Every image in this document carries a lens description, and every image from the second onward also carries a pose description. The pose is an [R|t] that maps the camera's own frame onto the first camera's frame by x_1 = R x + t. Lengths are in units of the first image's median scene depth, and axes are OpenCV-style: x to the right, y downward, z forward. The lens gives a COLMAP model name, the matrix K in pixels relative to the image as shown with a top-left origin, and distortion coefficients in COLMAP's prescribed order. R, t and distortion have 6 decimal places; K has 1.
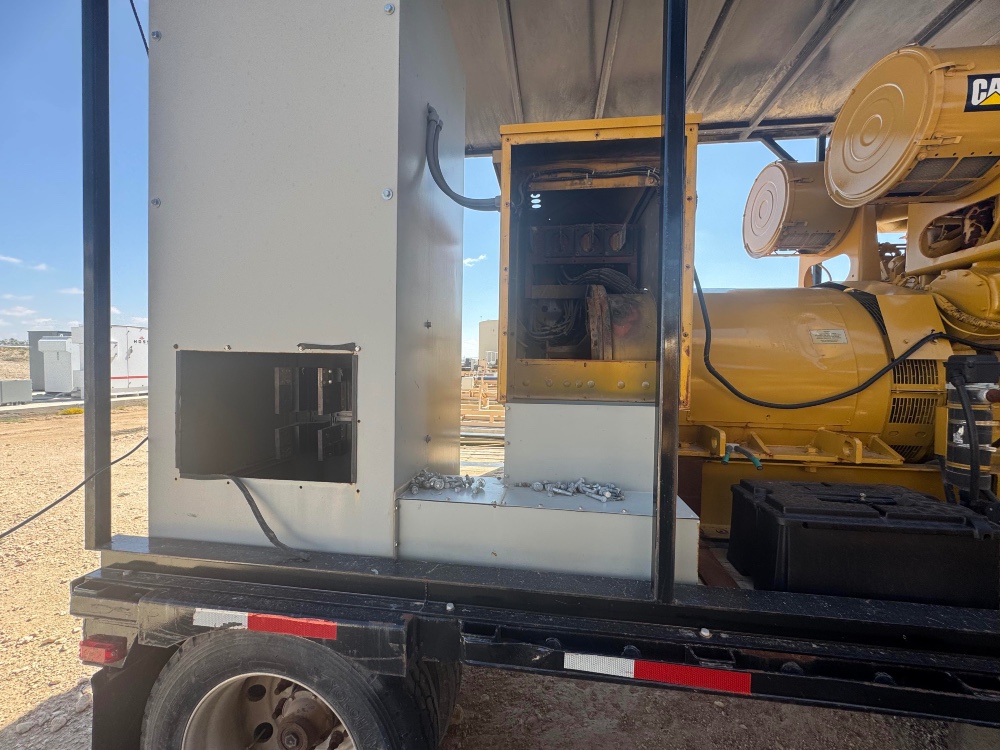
lens RADIAL K [[379.5, 0, 500.0], [0, 379.5, 375.0], [0, 0, 1]] dist [-0.006572, 0.000098]
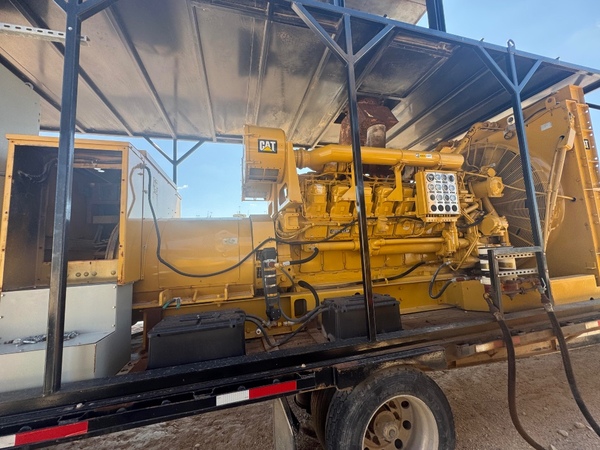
lens RADIAL K [[227.7, 0, 300.0], [0, 227.7, 225.0], [0, 0, 1]] dist [-0.006572, 0.000098]
pose [[0.916893, -0.014742, 0.398860, 0.878926], [0.069907, 0.989802, -0.124118, -0.002278], [-0.392962, 0.141686, 0.908574, -0.473018]]
